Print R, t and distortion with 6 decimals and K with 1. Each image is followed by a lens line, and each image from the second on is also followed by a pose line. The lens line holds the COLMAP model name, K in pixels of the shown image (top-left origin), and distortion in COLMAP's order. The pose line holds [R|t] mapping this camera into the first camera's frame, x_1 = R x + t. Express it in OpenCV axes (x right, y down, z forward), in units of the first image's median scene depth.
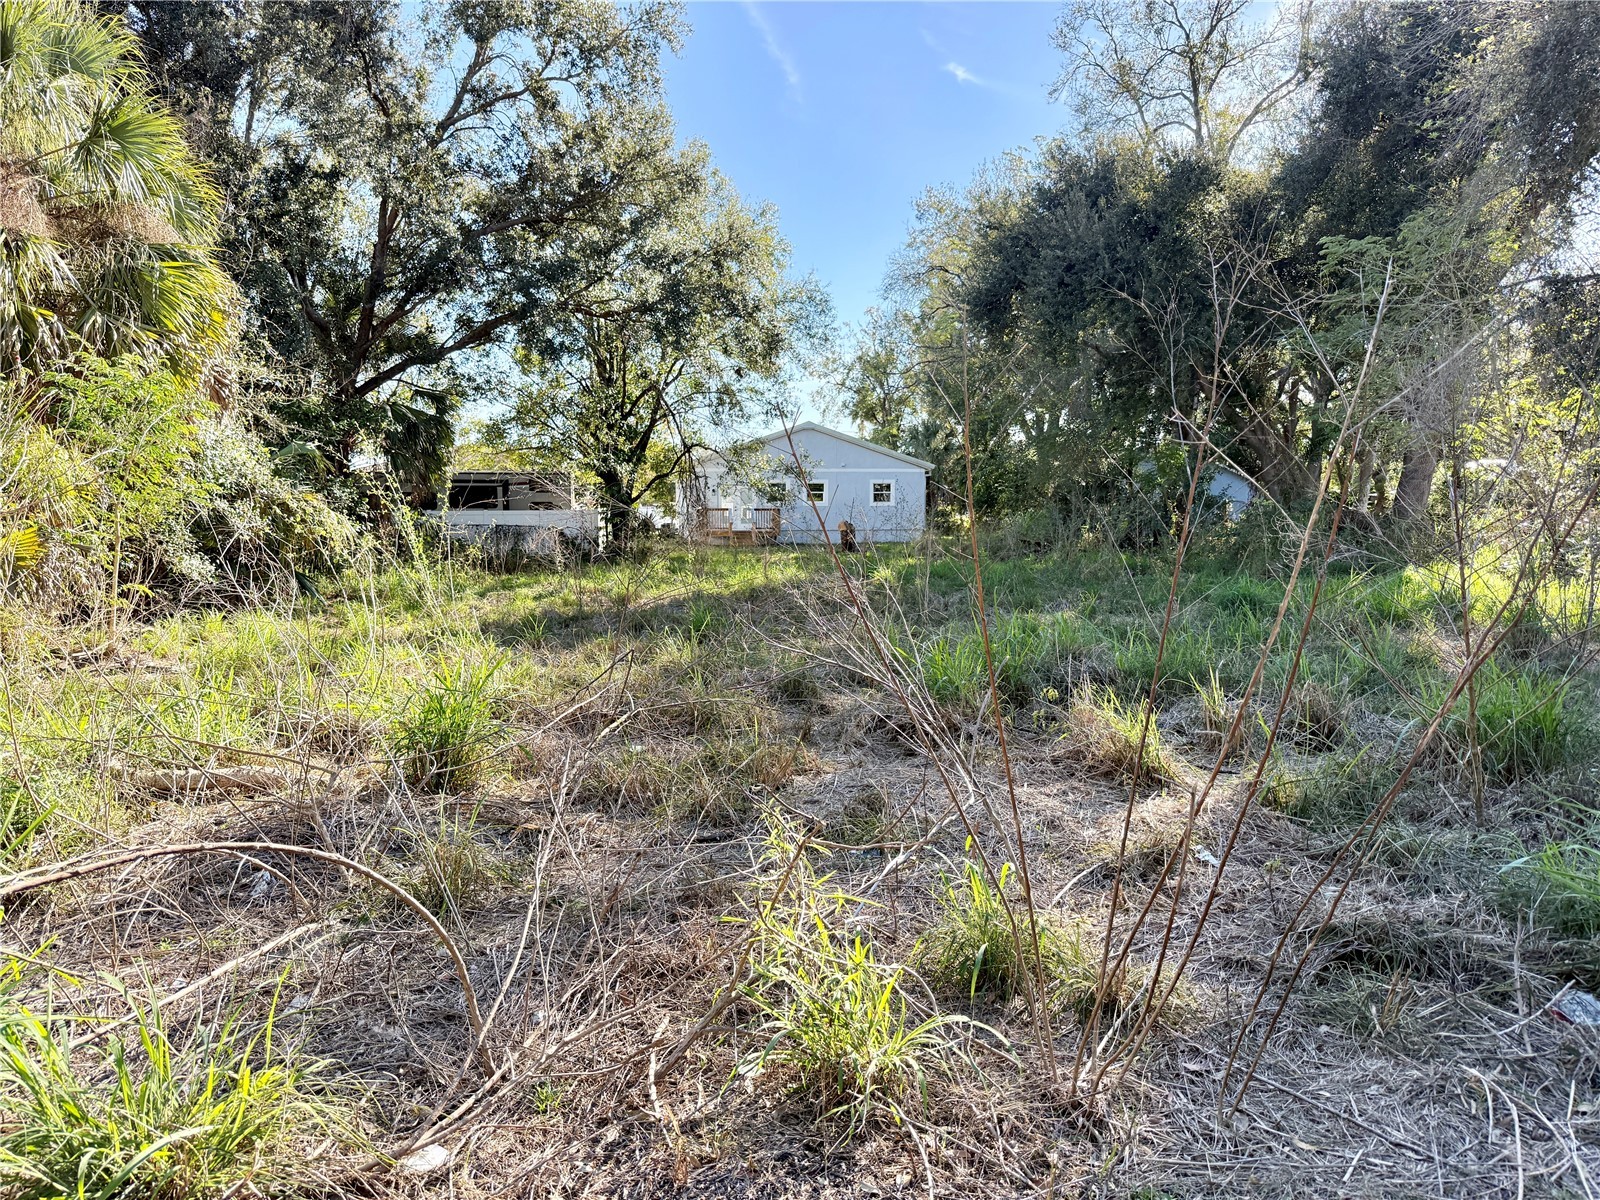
lens RADIAL K [[1125.0, 0, 815.5], [0, 1125.0, 611.3], [0, 0, 1]] dist [0.092701, -0.111738]
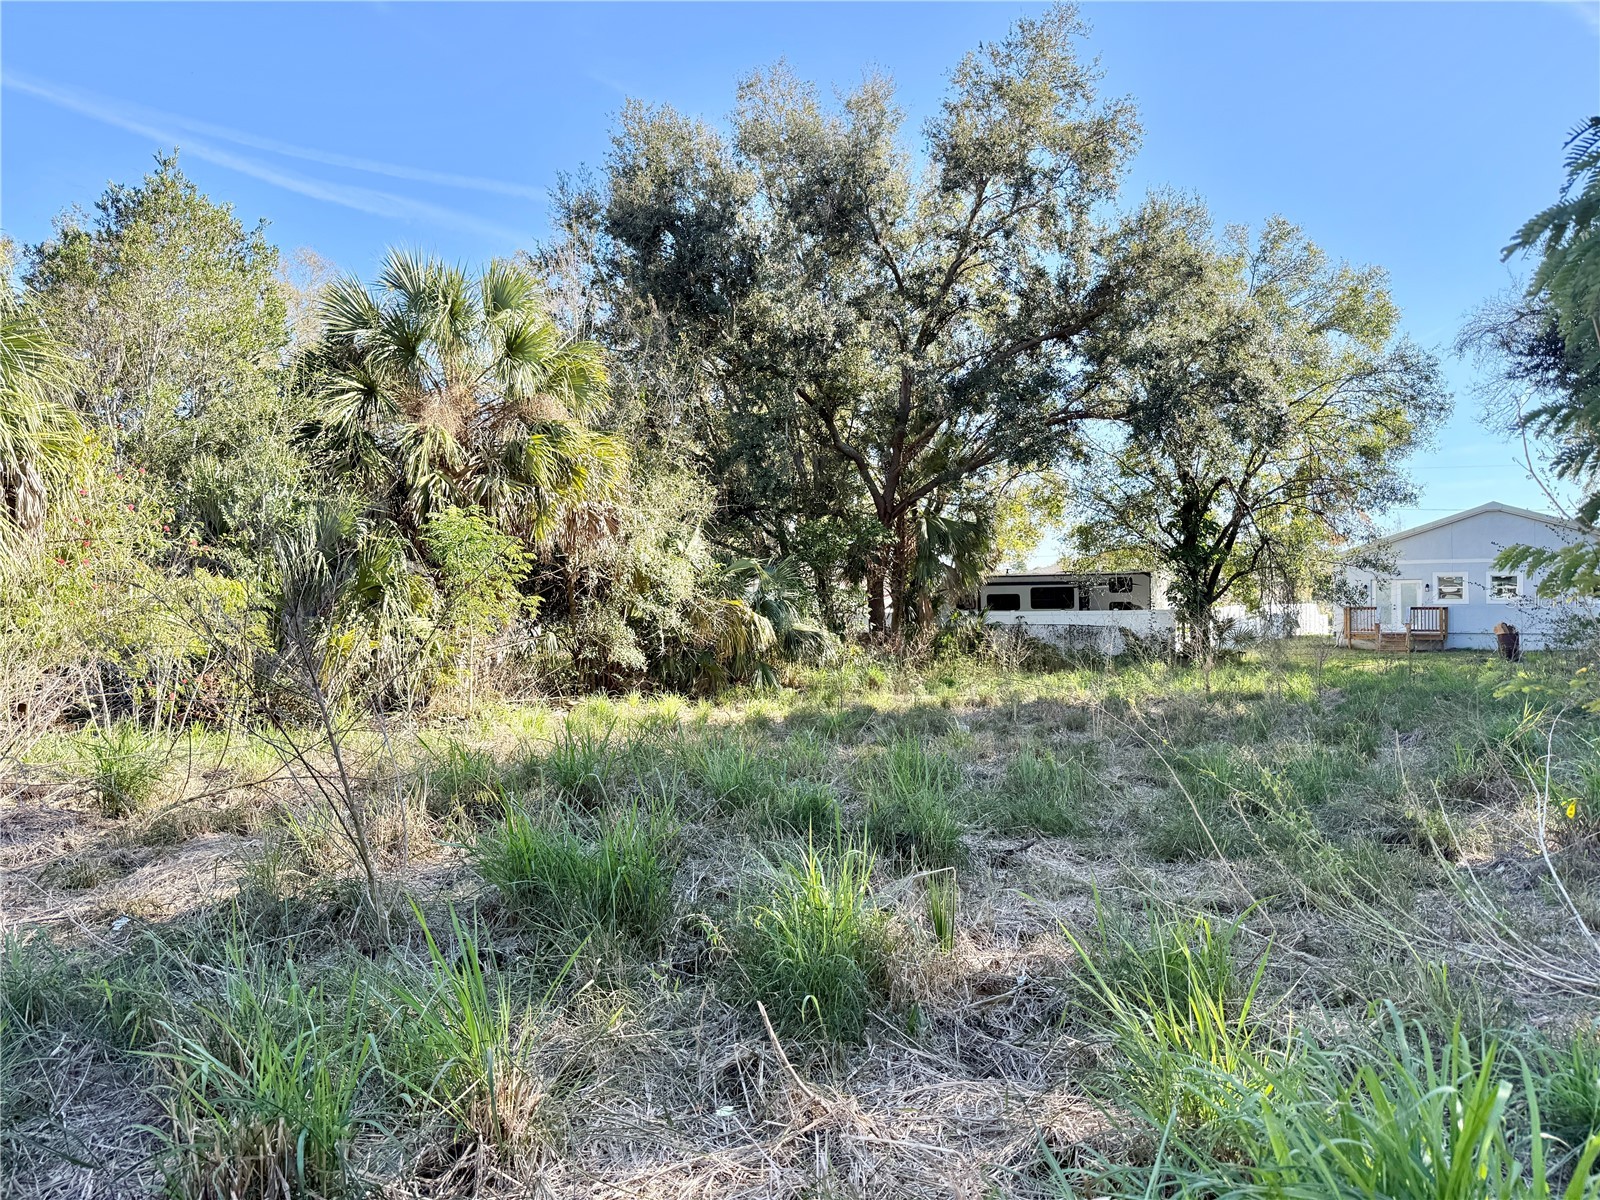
lens RADIAL K [[1125.0, 0, 815.5], [0, 1125.0, 611.3], [0, 0, 1]] dist [0.092701, -0.111738]
pose [[0.792571, -0.002268, -0.609776, 0.193841], [-0.050554, 0.996306, -0.069415, -0.007077], [0.607681, 0.085843, 0.789528, 0.058995]]
